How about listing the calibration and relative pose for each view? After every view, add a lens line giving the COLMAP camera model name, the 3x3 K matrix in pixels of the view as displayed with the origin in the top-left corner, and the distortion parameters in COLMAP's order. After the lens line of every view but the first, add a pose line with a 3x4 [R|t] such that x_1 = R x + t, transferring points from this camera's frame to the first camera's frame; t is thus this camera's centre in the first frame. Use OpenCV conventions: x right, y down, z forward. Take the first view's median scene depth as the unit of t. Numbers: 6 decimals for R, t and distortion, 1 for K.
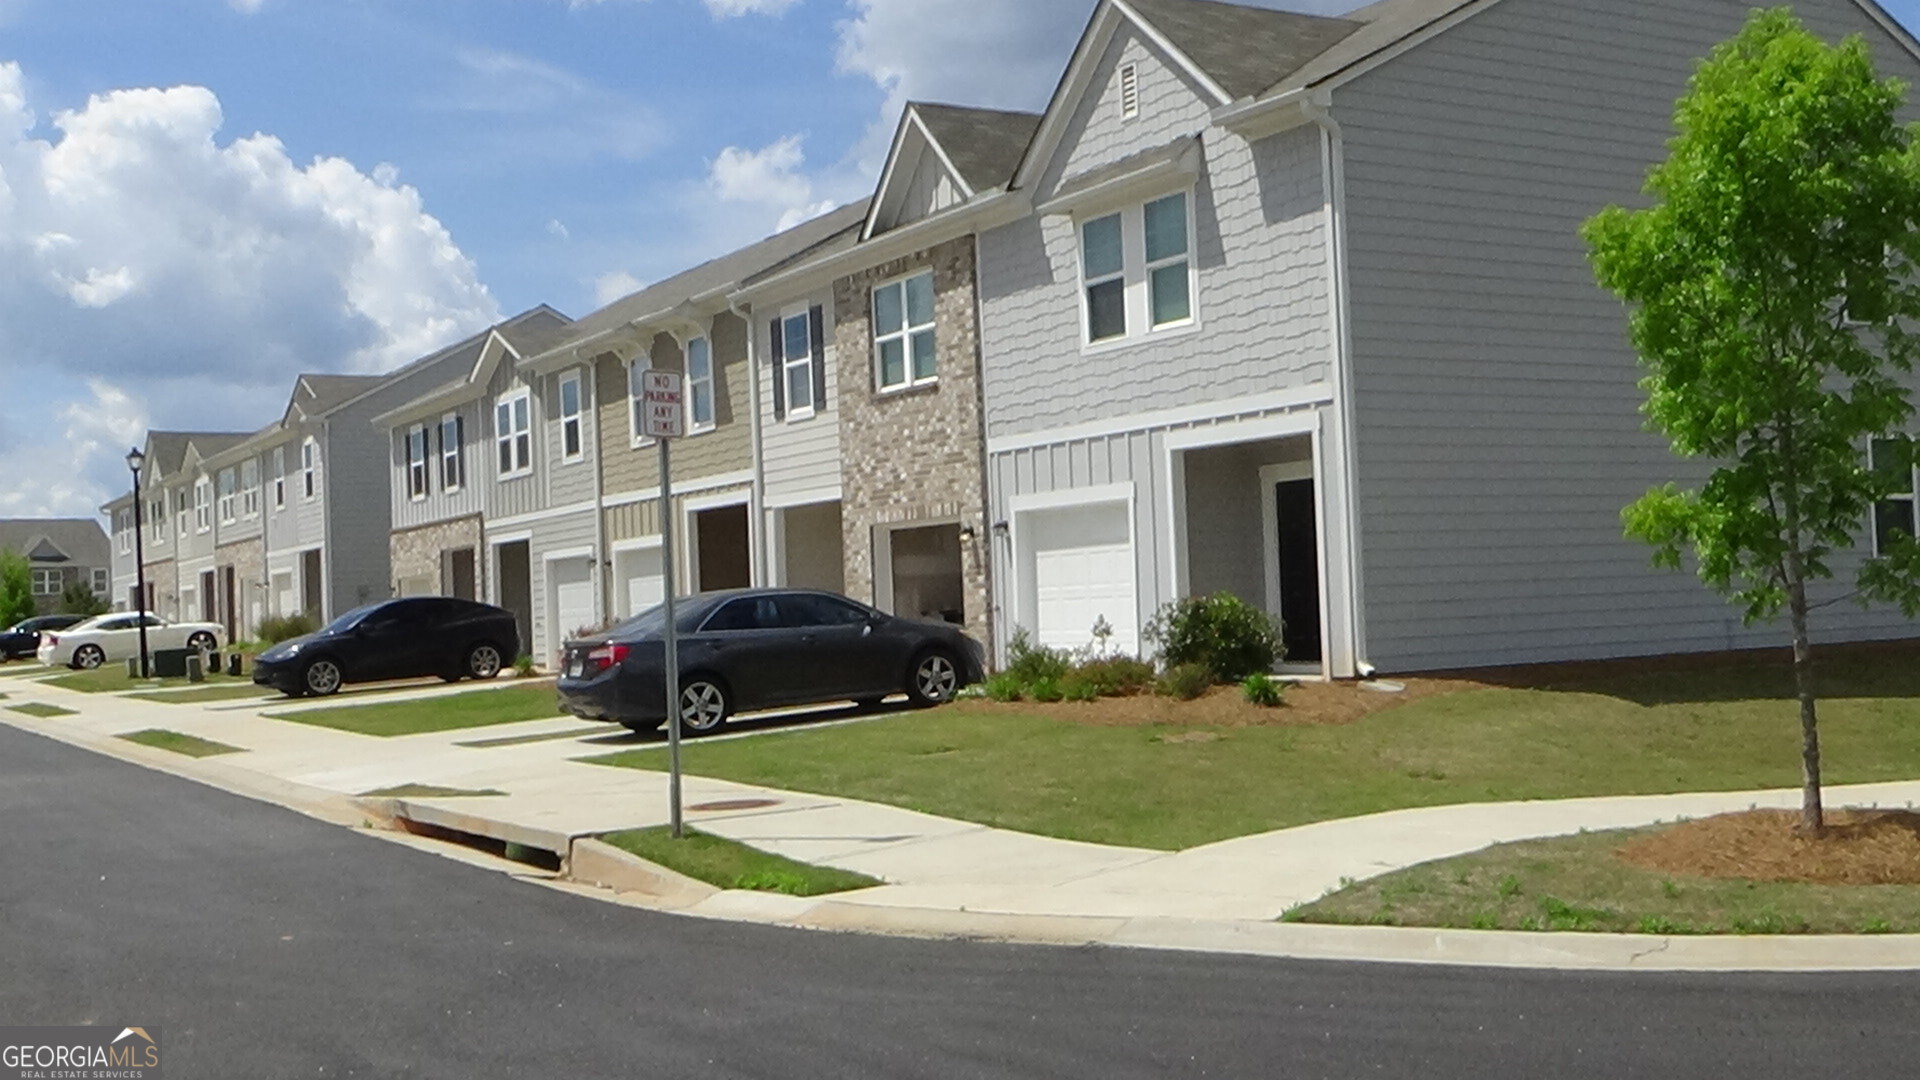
lens RADIAL K [[2180.8, 0, 960.0], [0, 2180.8, 540.0], [0, 0, 1]] dist [0.125820, -0.215018]
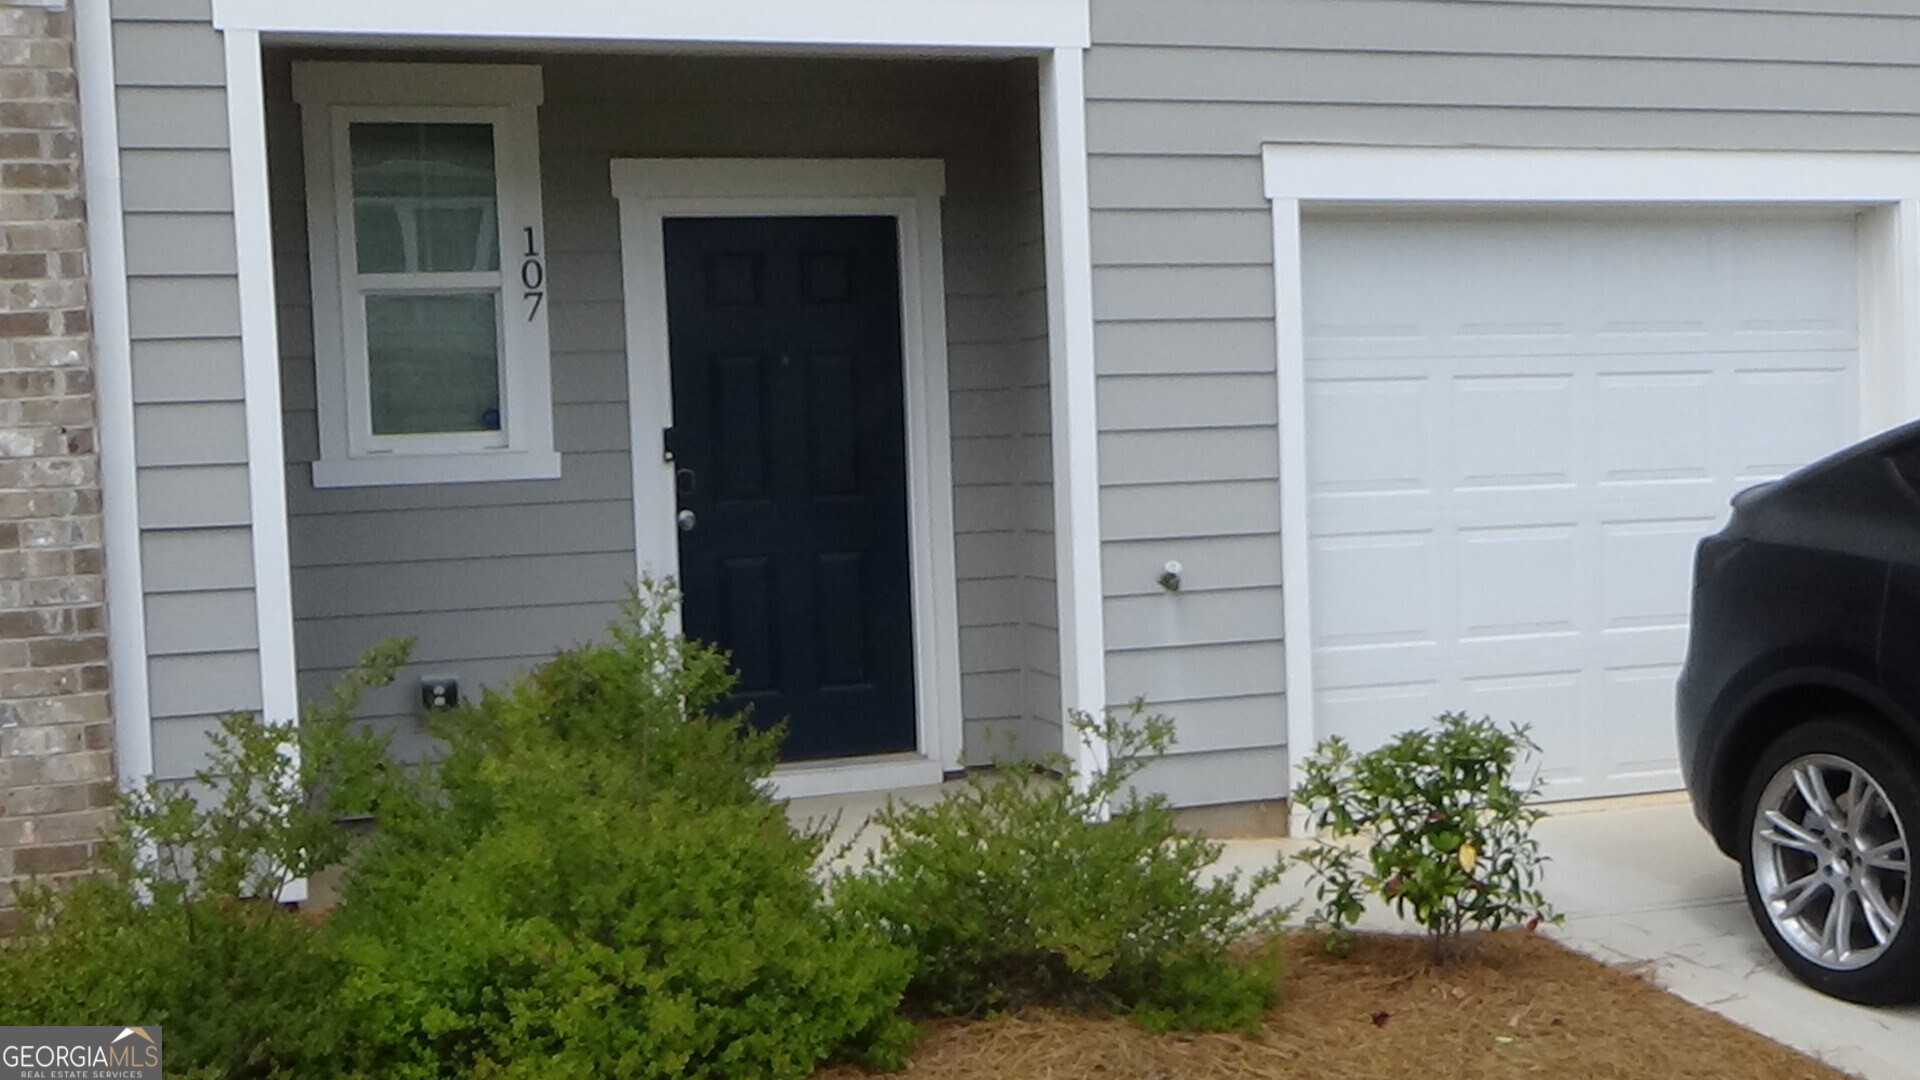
lens RADIAL K [[2180.8, 0, 960.0], [0, 2180.8, 540.0], [0, 0, 1]] dist [0.125820, -0.215018]
pose [[0.184877, -0.007432, 0.982734, -0.183587], [0.014037, 0.999889, 0.004921, 0.022586], [-0.982661, 0.012885, 0.184961, 1.018714]]
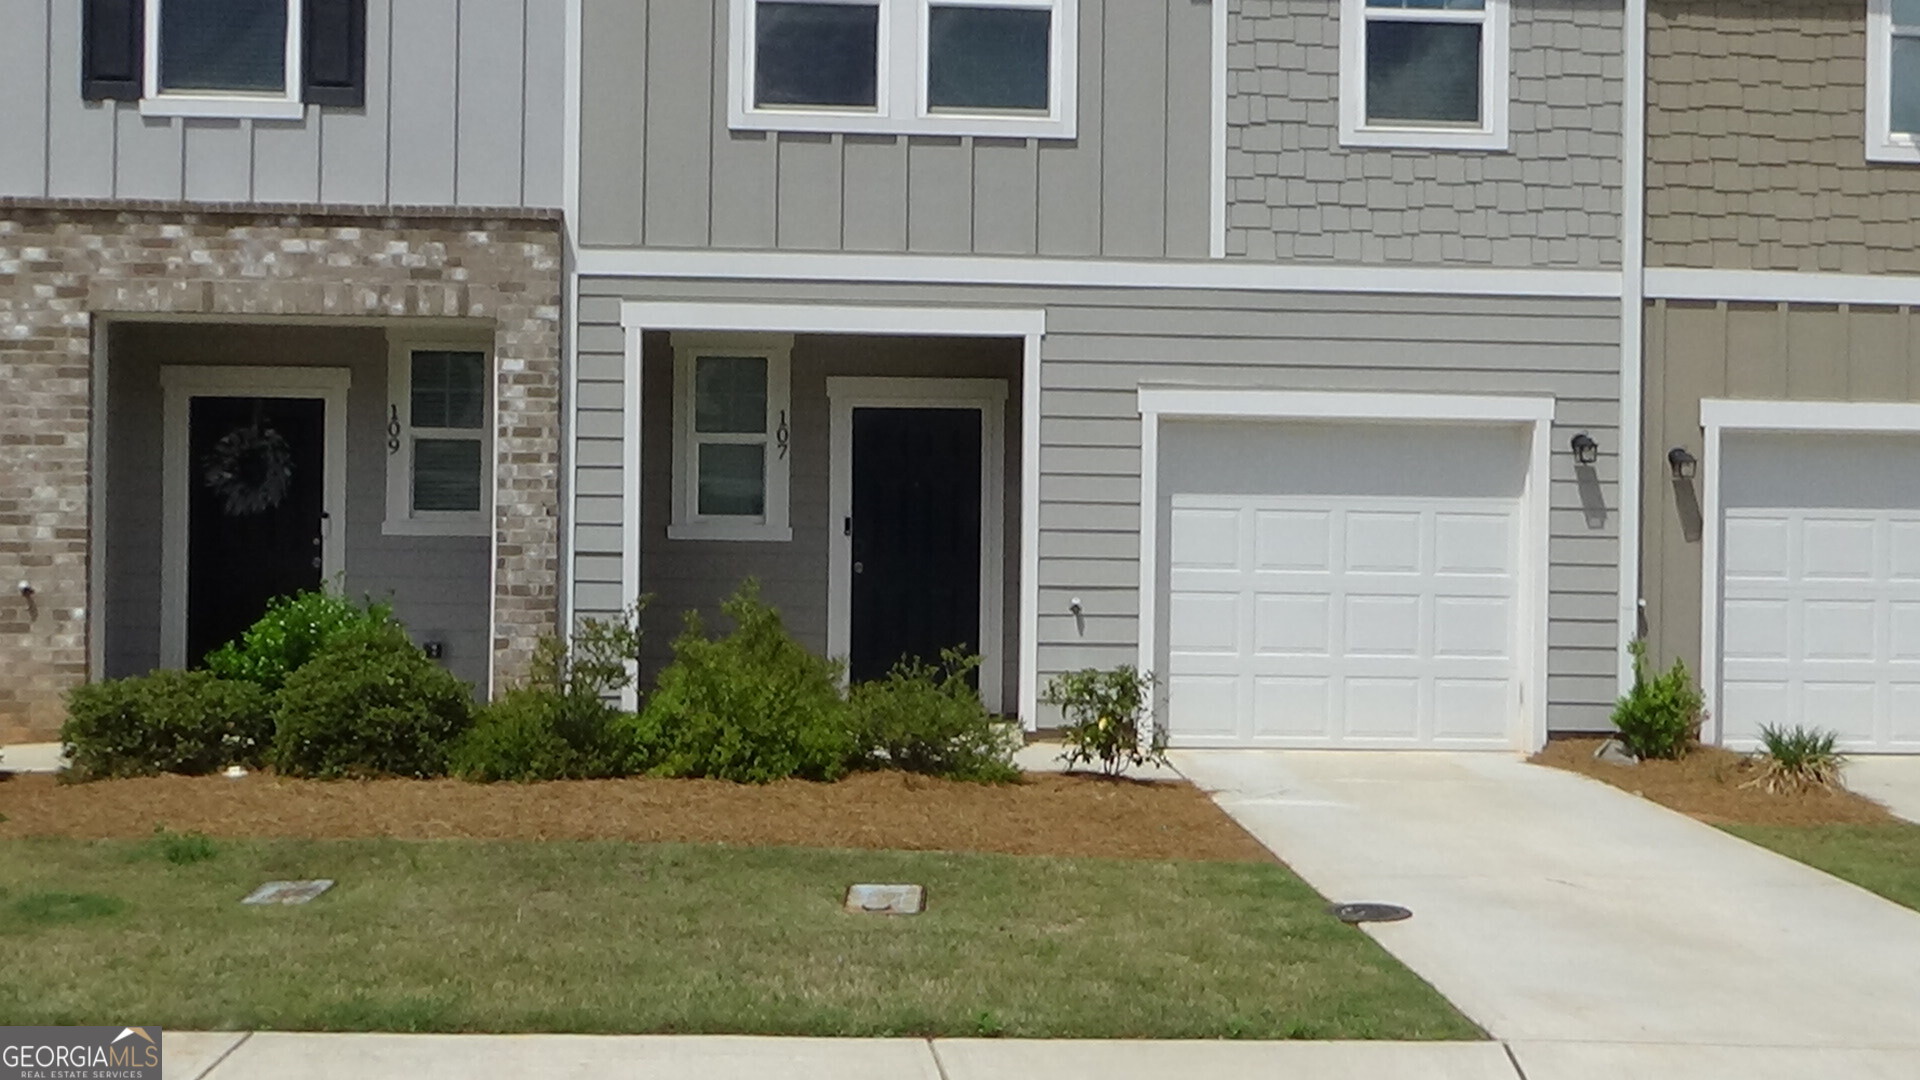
lens RADIAL K [[2180.8, 0, 960.0], [0, 2180.8, 540.0], [0, 0, 1]] dist [0.125820, -0.215018]
pose [[0.407167, 0.054633, 0.911718, -0.447618], [-0.045547, 0.998182, -0.039473, 0.037578], [-0.912218, -0.025454, 0.408915, 0.819625]]
